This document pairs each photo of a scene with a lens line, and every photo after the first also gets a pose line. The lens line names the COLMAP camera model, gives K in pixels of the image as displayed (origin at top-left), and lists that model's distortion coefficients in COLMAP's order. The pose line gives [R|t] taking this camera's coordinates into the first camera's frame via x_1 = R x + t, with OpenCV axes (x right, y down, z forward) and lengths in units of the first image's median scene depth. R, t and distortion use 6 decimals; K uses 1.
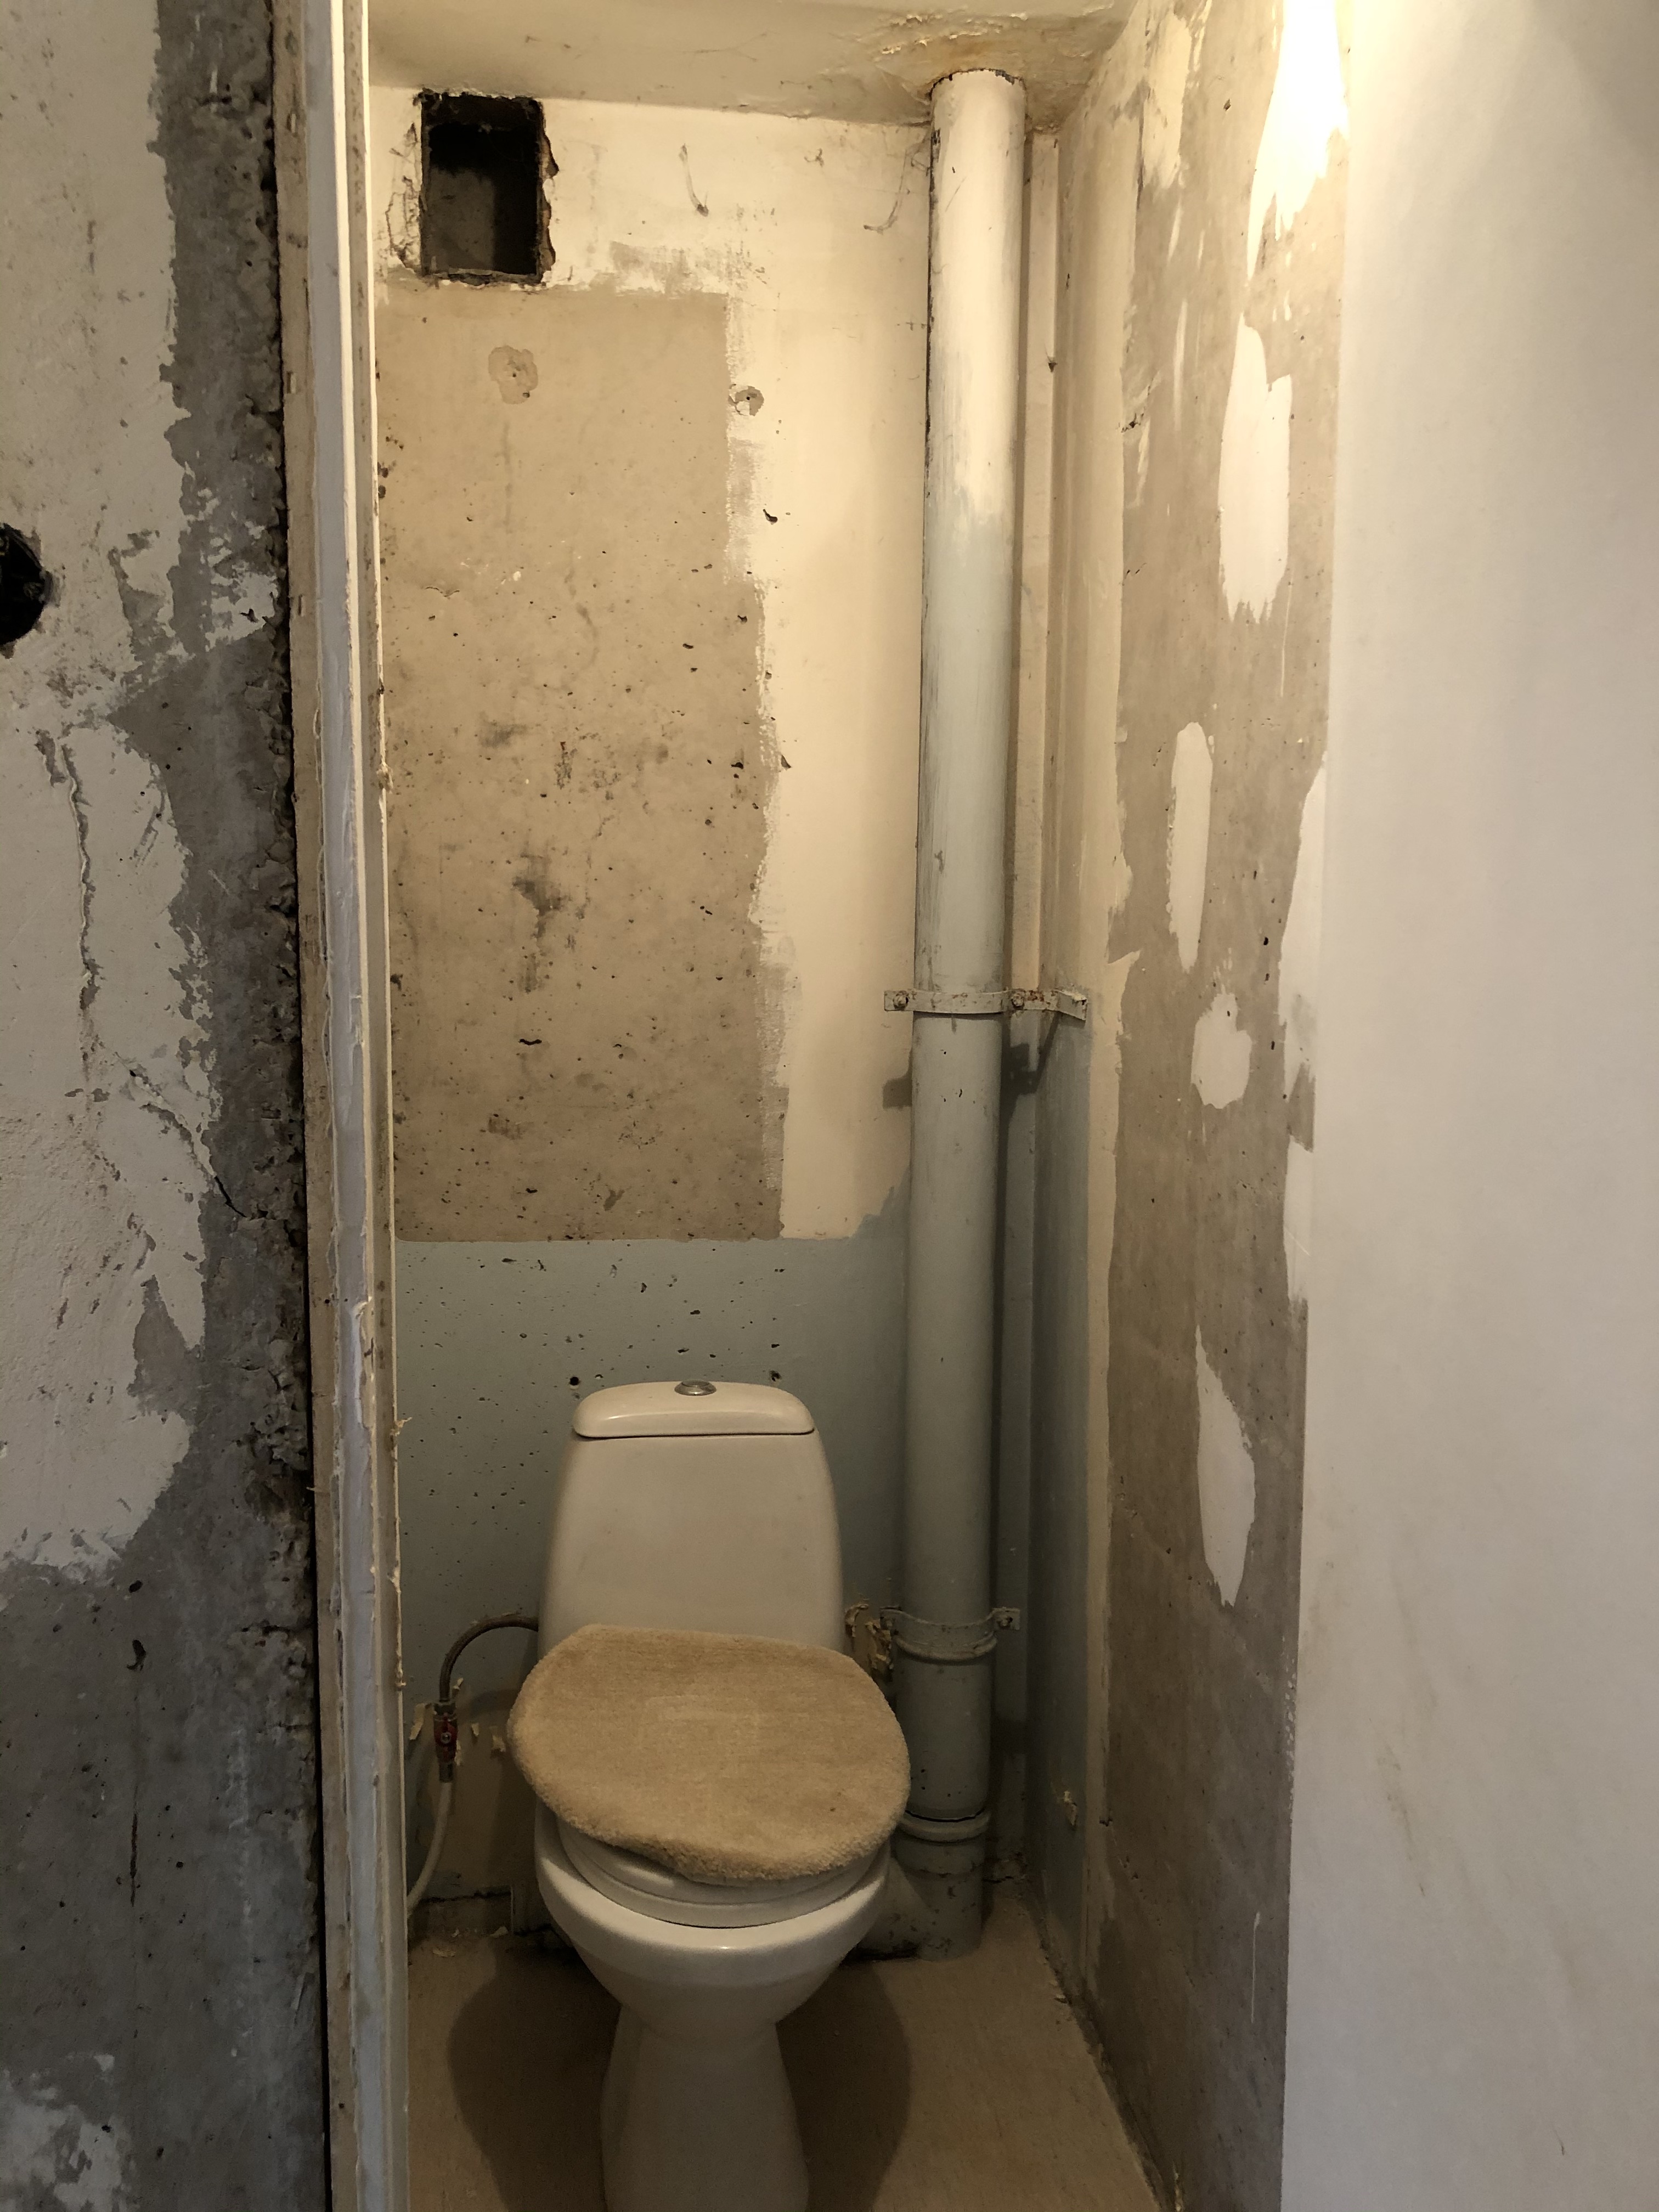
lens RADIAL K [[1805.0, 0, 818.2], [0, 1805.0, 1095.6], [0, 0, 1]] dist [-0.004364, 0.014715]
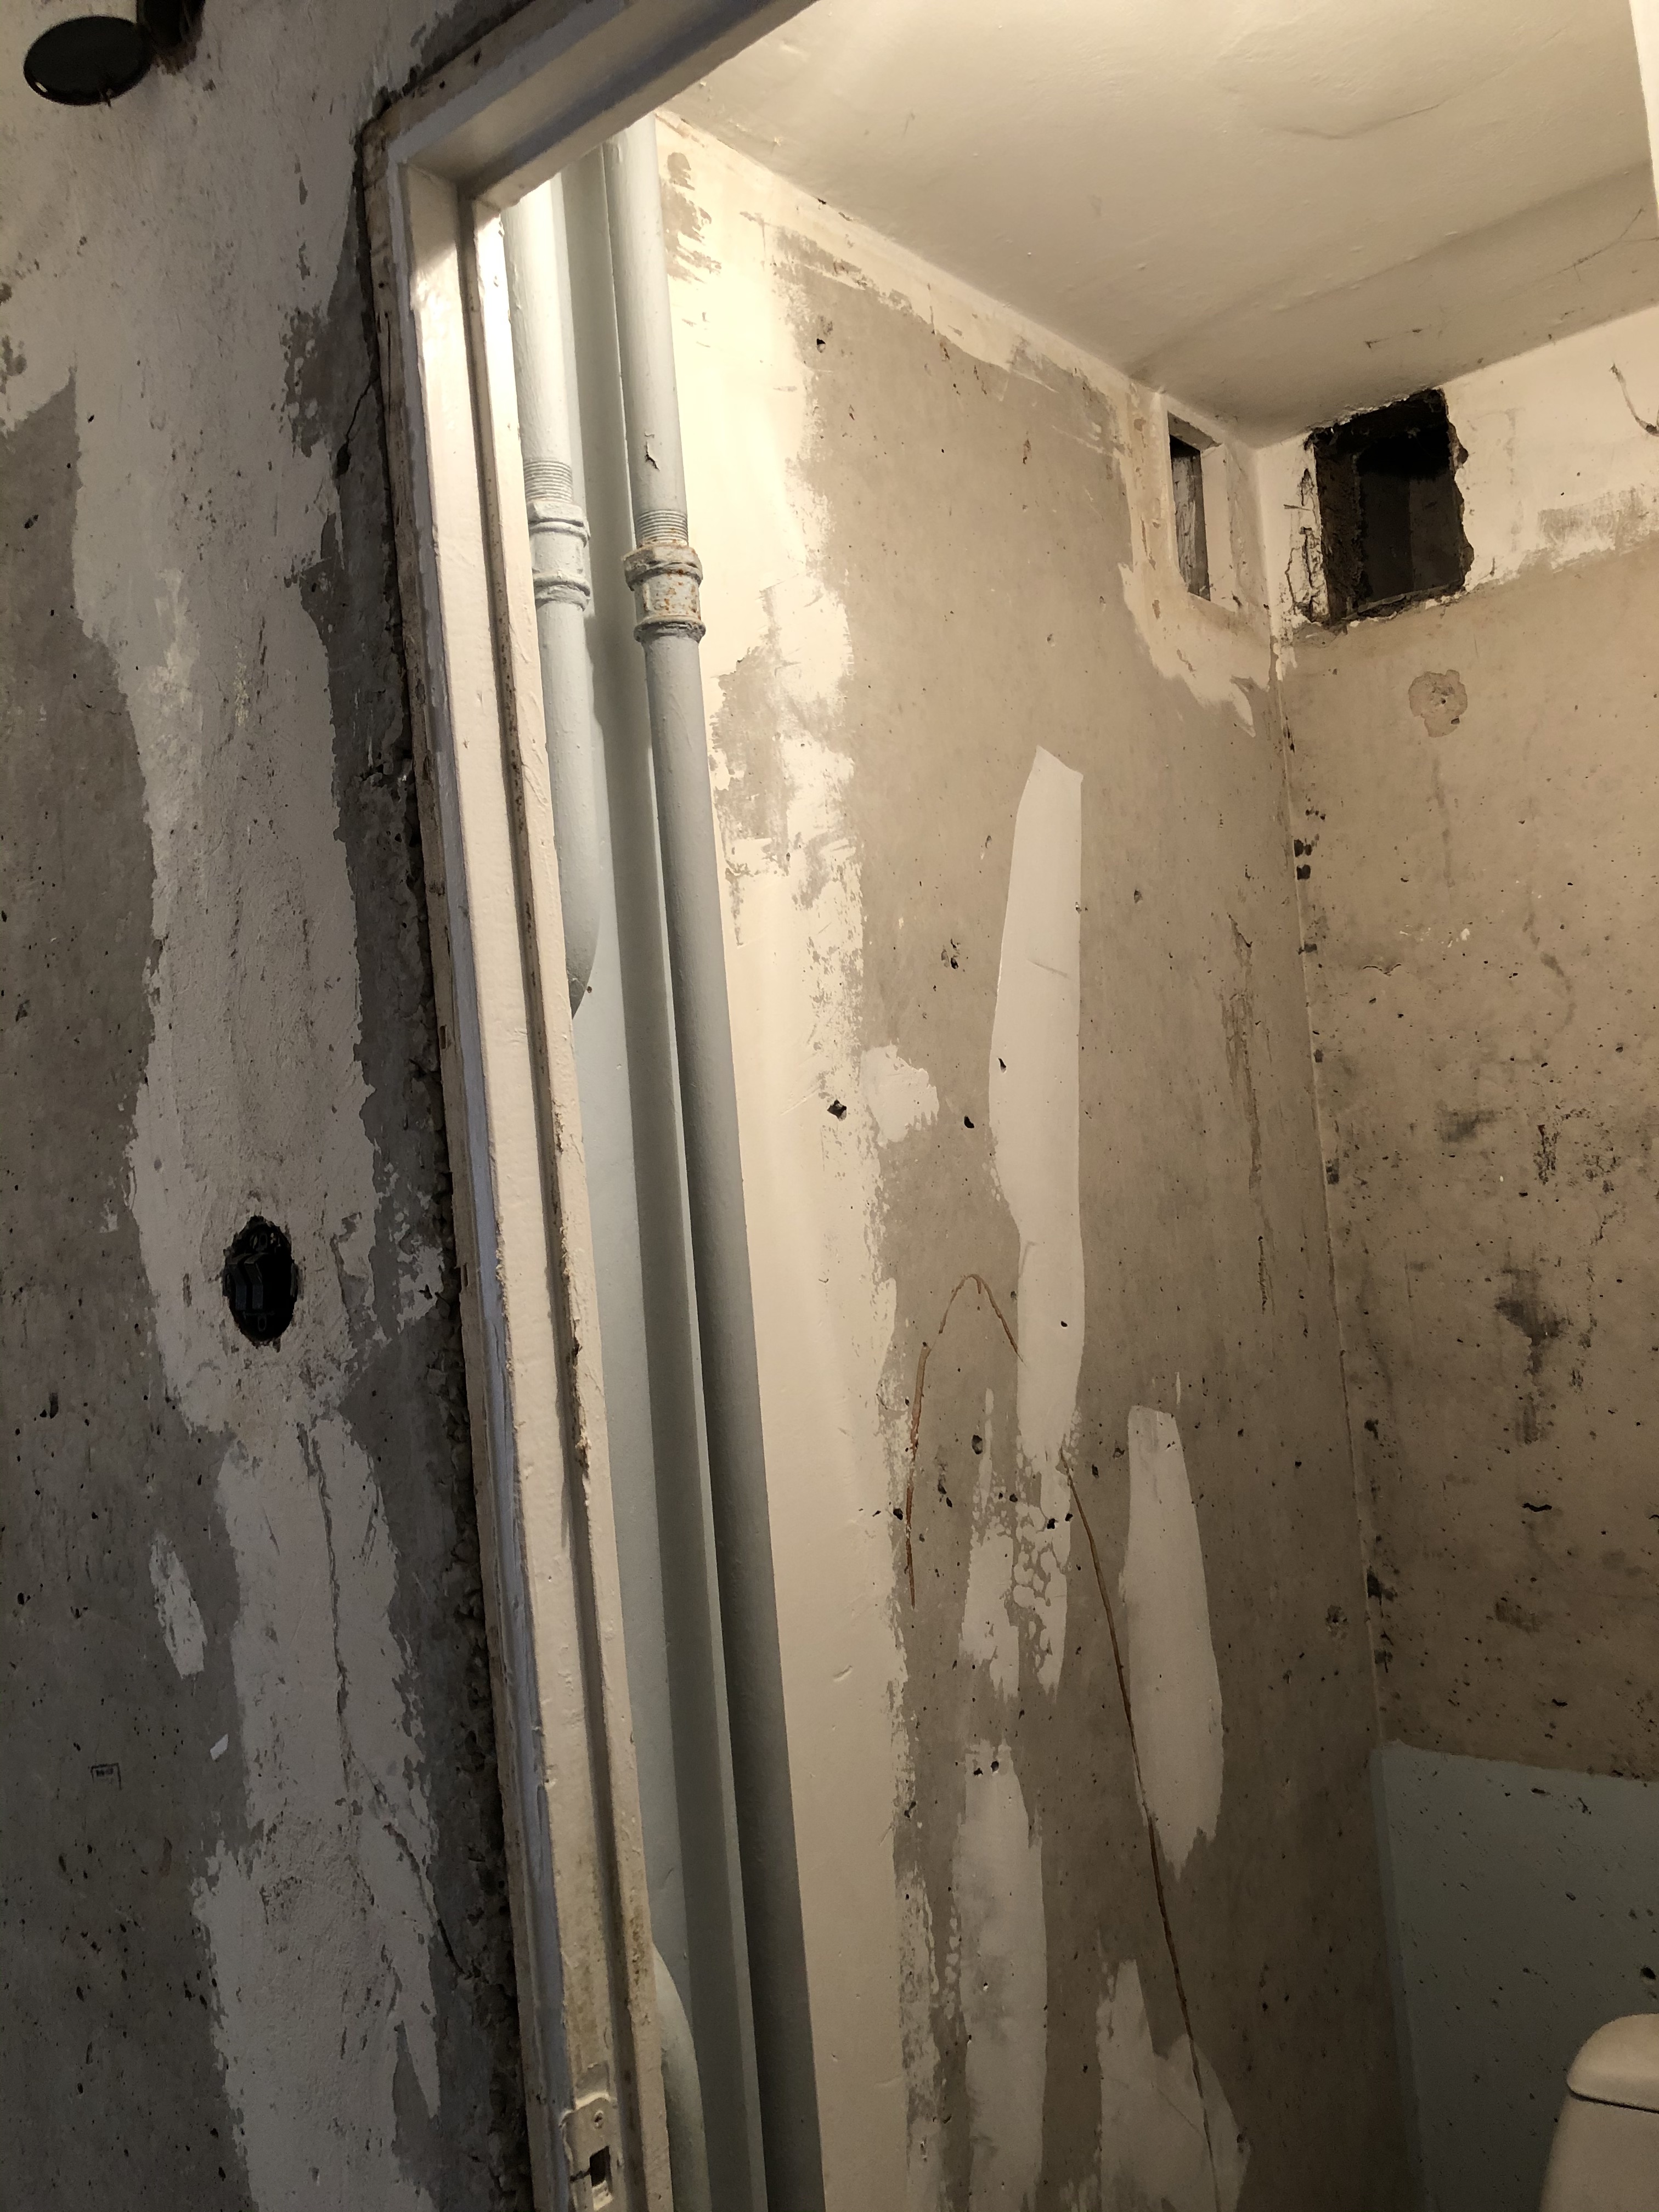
lens RADIAL K [[1805.0, 0, 823.7], [0, 1805.0, 1096.4], [0, 0, 1]] dist [-0.004364, 0.014715]
pose [[0.680944, -0.115610, -0.723153, 0.475739], [0.019053, 0.989923, -0.140317, -0.224982], [0.732088, 0.081769, 0.676285, 0.505741]]
